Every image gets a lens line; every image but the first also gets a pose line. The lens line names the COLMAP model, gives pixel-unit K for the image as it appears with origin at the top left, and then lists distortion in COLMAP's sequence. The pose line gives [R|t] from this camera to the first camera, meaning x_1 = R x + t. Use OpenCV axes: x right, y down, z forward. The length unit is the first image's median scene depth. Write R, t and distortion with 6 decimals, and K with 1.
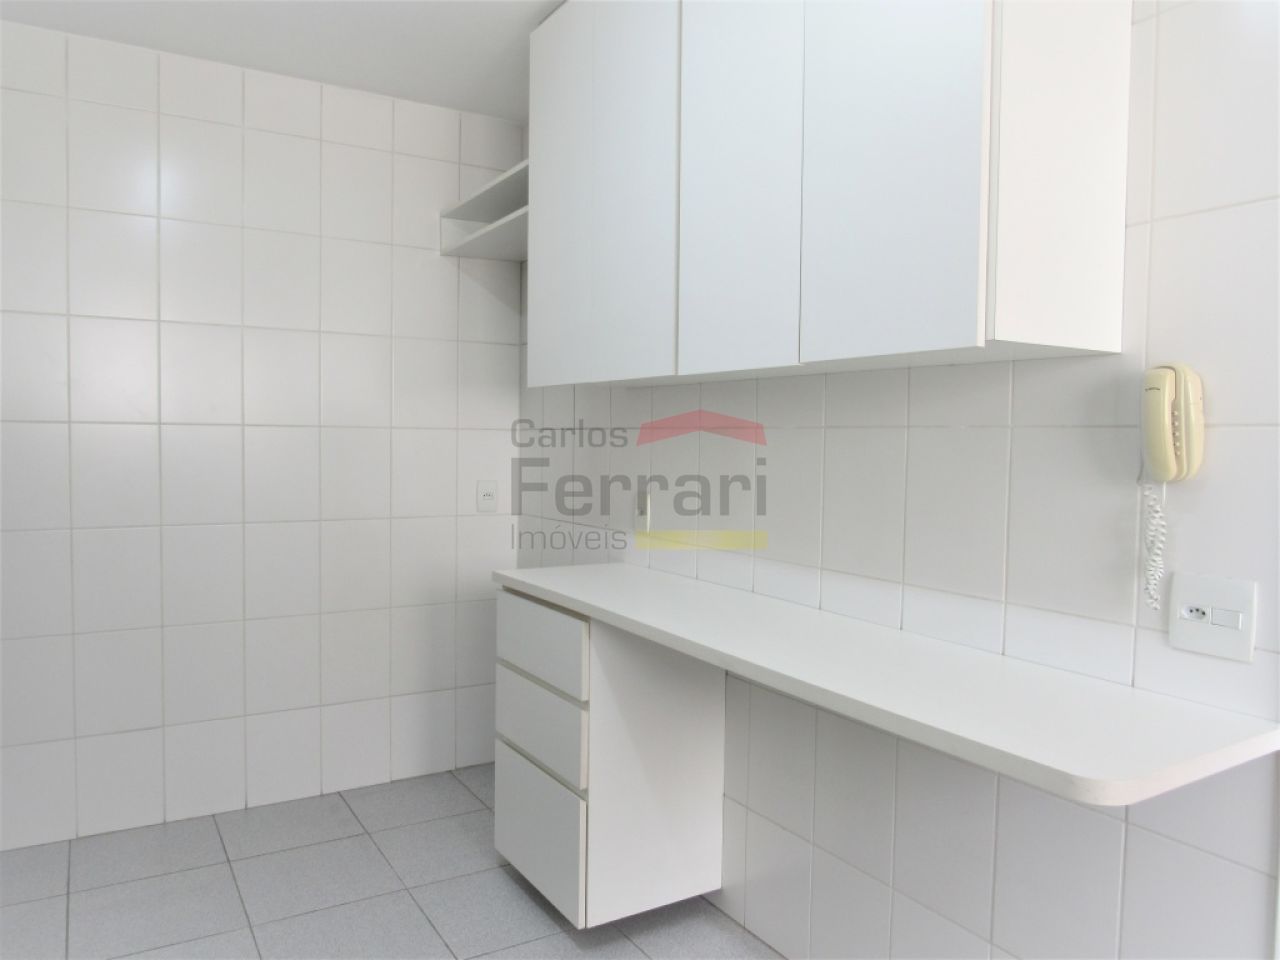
lens RADIAL K [[928.1, 0, 640.0], [0, 928.1, 480.0], [0, 0, 1]] dist [-0.013244, -0.007634]
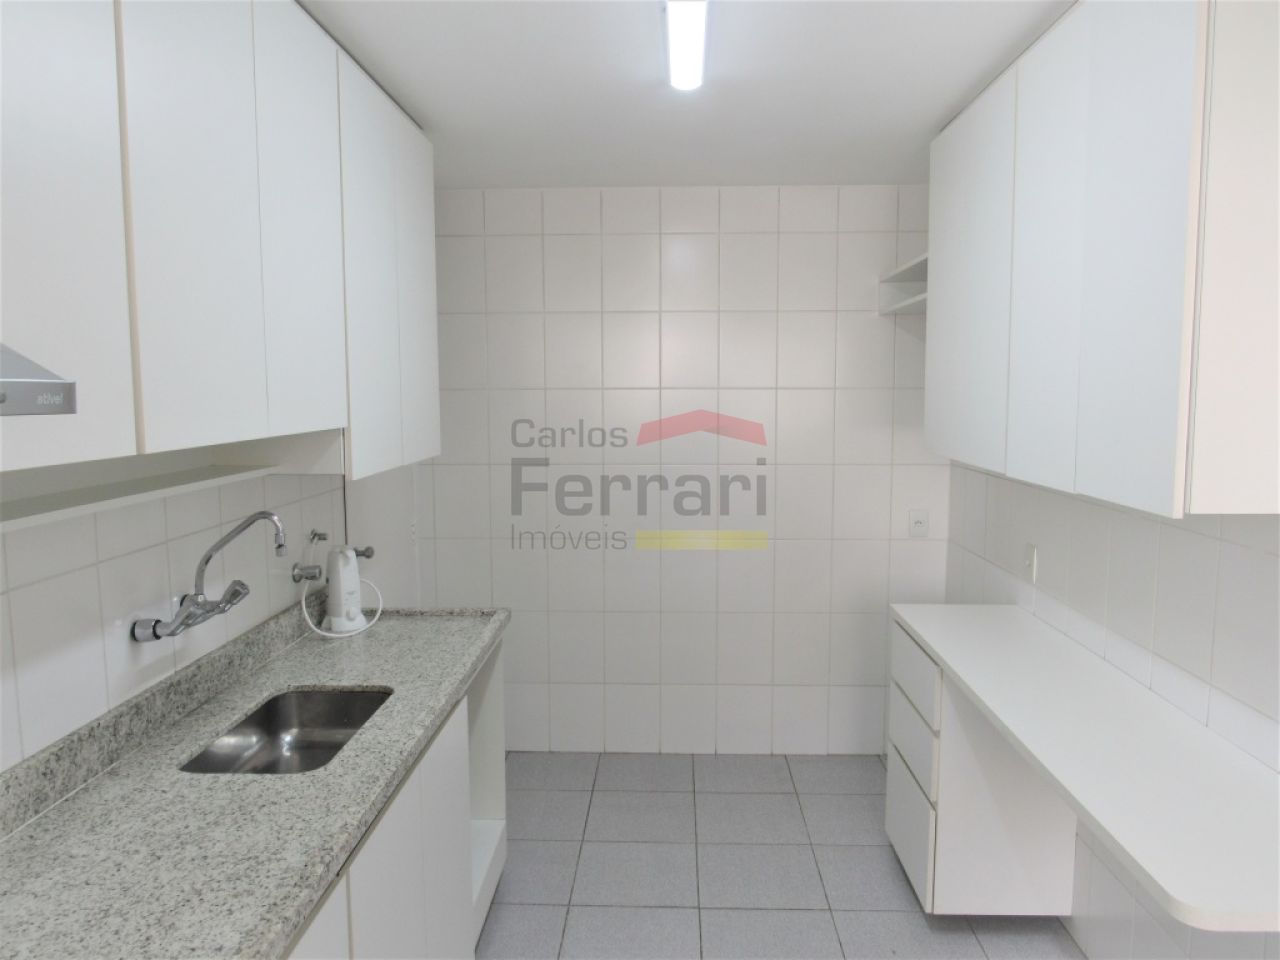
lens RADIAL K [[928.1, 0, 640.0], [0, 928.1, 480.0], [0, 0, 1]] dist [-0.013244, -0.007634]
pose [[0.834193, 0.041920, -0.549877, 0.223734], [-0.011321, 0.998198, 0.058924, -0.128080], [0.551356, -0.042929, 0.833165, -0.167117]]
